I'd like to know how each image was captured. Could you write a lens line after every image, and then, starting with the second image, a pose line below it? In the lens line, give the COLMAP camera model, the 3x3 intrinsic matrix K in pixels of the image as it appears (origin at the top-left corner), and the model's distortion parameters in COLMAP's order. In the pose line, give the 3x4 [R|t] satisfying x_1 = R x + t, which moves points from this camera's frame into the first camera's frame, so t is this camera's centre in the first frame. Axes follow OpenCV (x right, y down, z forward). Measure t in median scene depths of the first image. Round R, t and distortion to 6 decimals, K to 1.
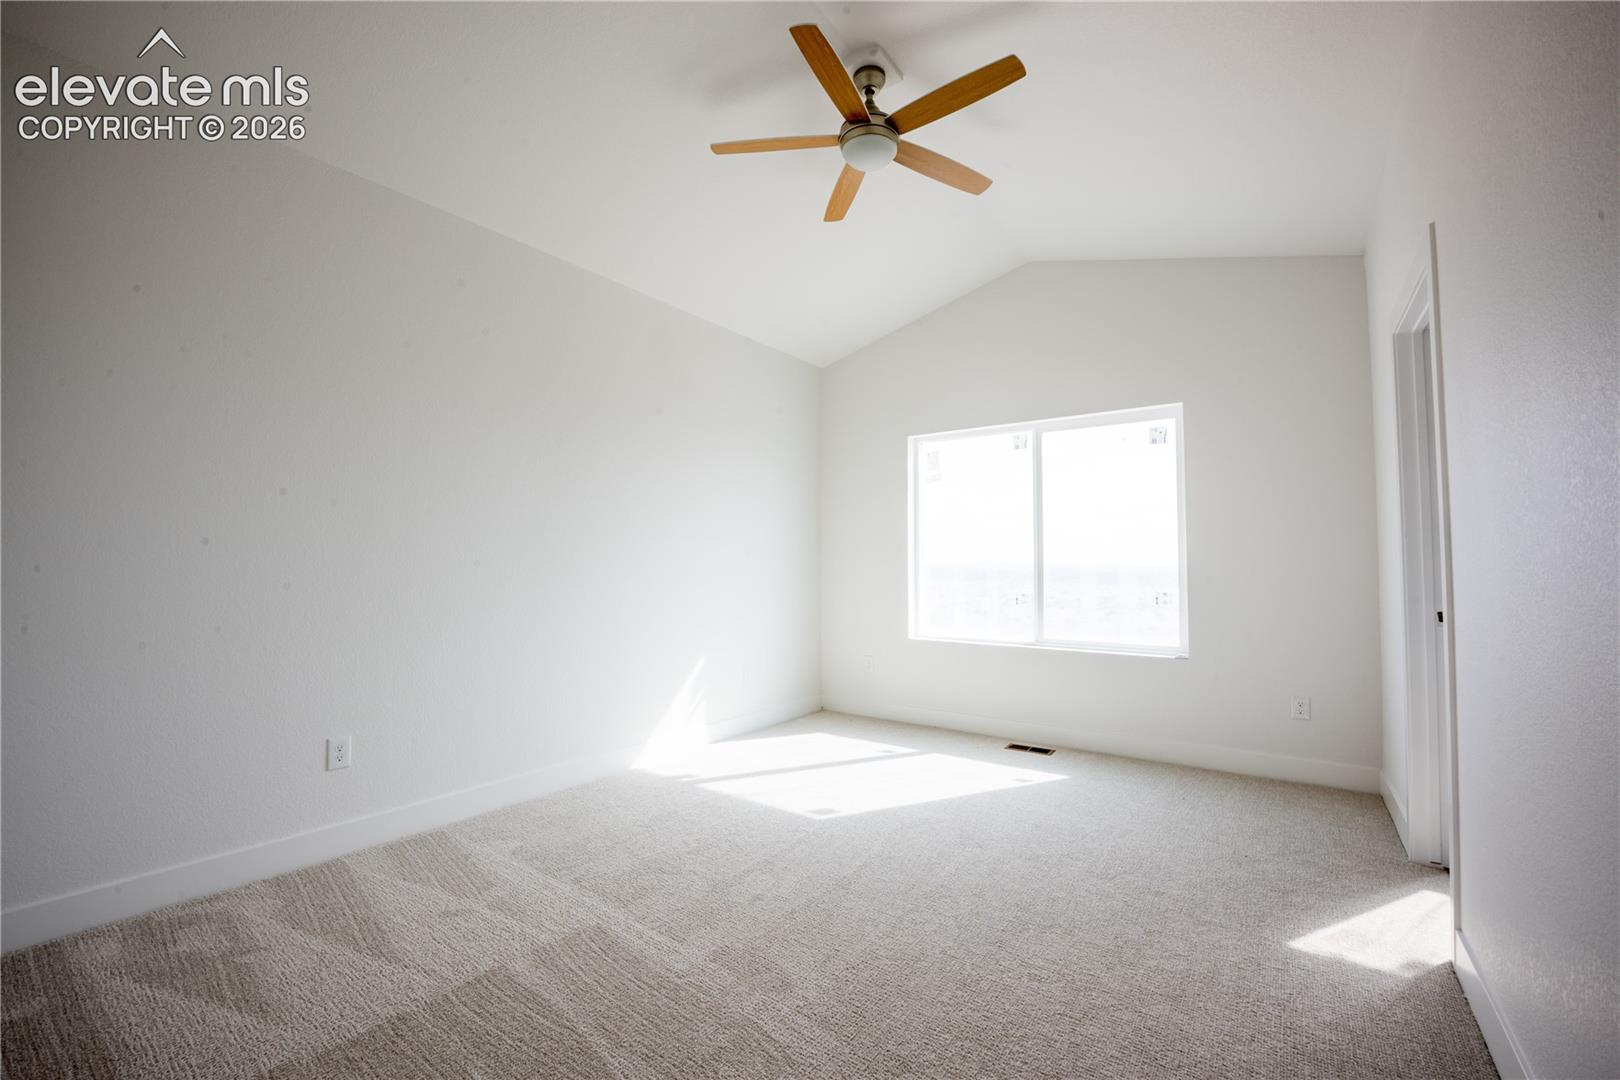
lens RADIAL K [[643.9, 0, 797.1], [0, 643.9, 537.8], [0, 0, 1]] dist [-0.029129, 0.000402]
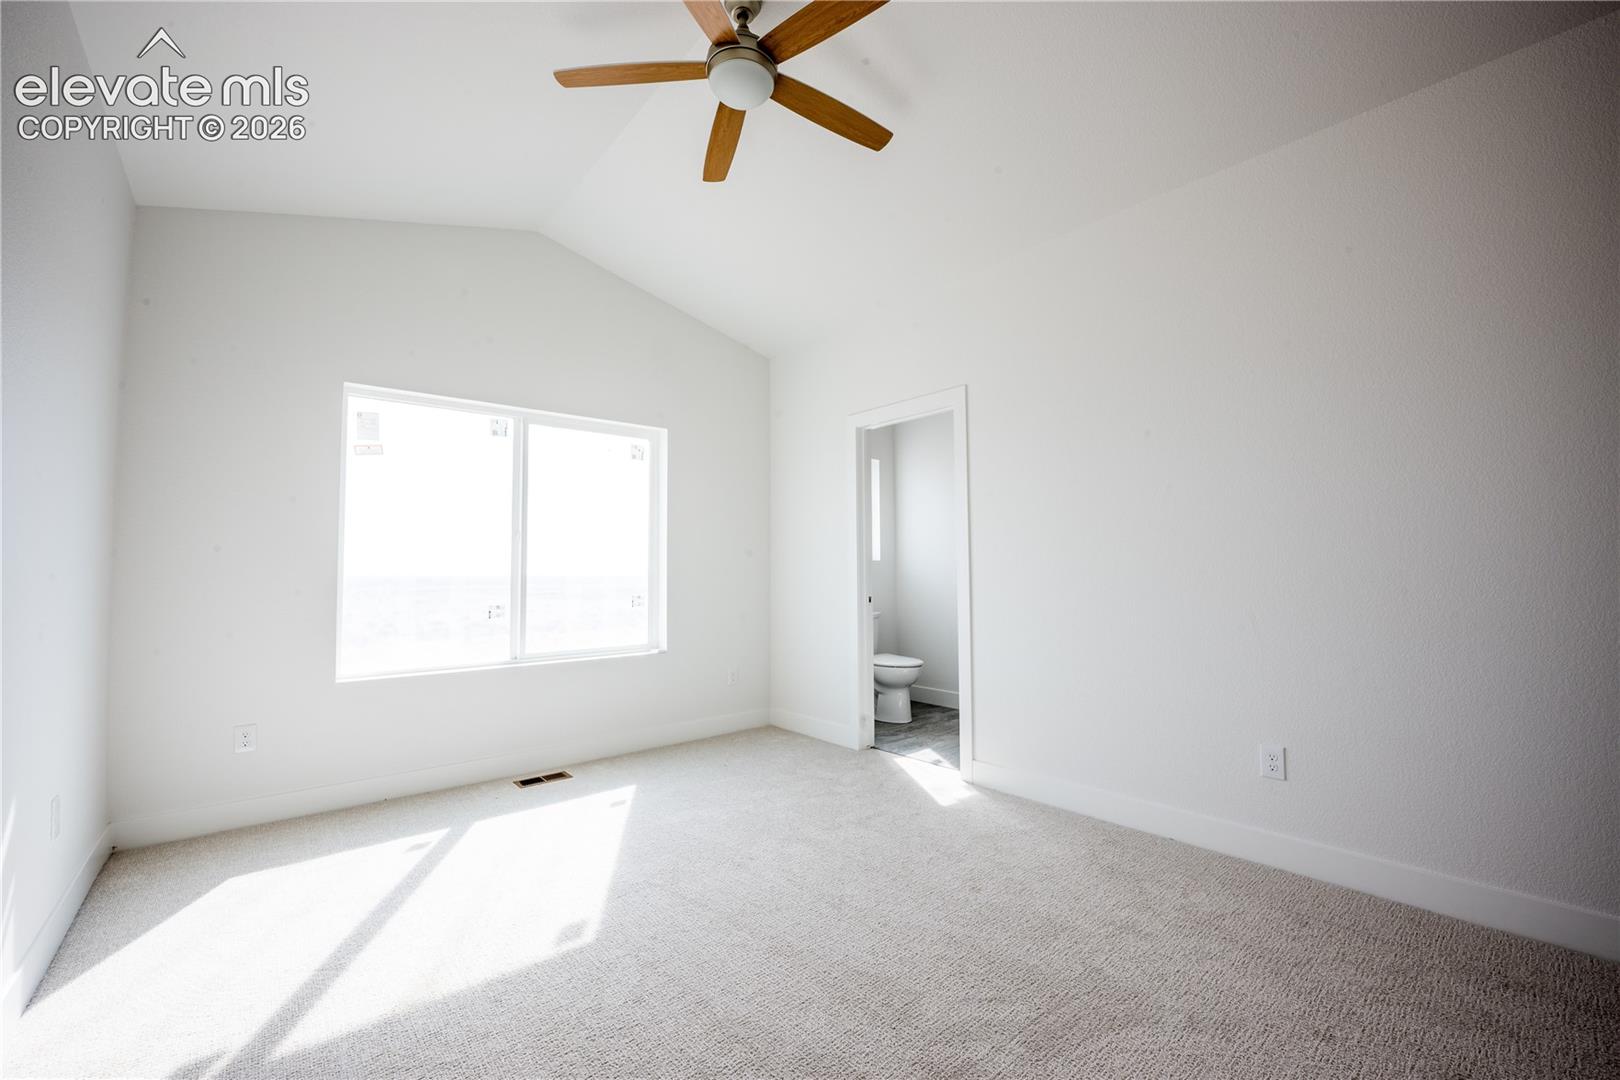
lens RADIAL K [[643.9, 0, 797.1], [0, 643.9, 537.8], [0, 0, 1]] dist [-0.029129, 0.000402]
pose [[0.236808, 0.044796, 0.970523, -0.426734], [-0.031641, 0.998762, -0.038379, 0.019561], [-0.971041, -0.021620, 0.237932, 0.456702]]
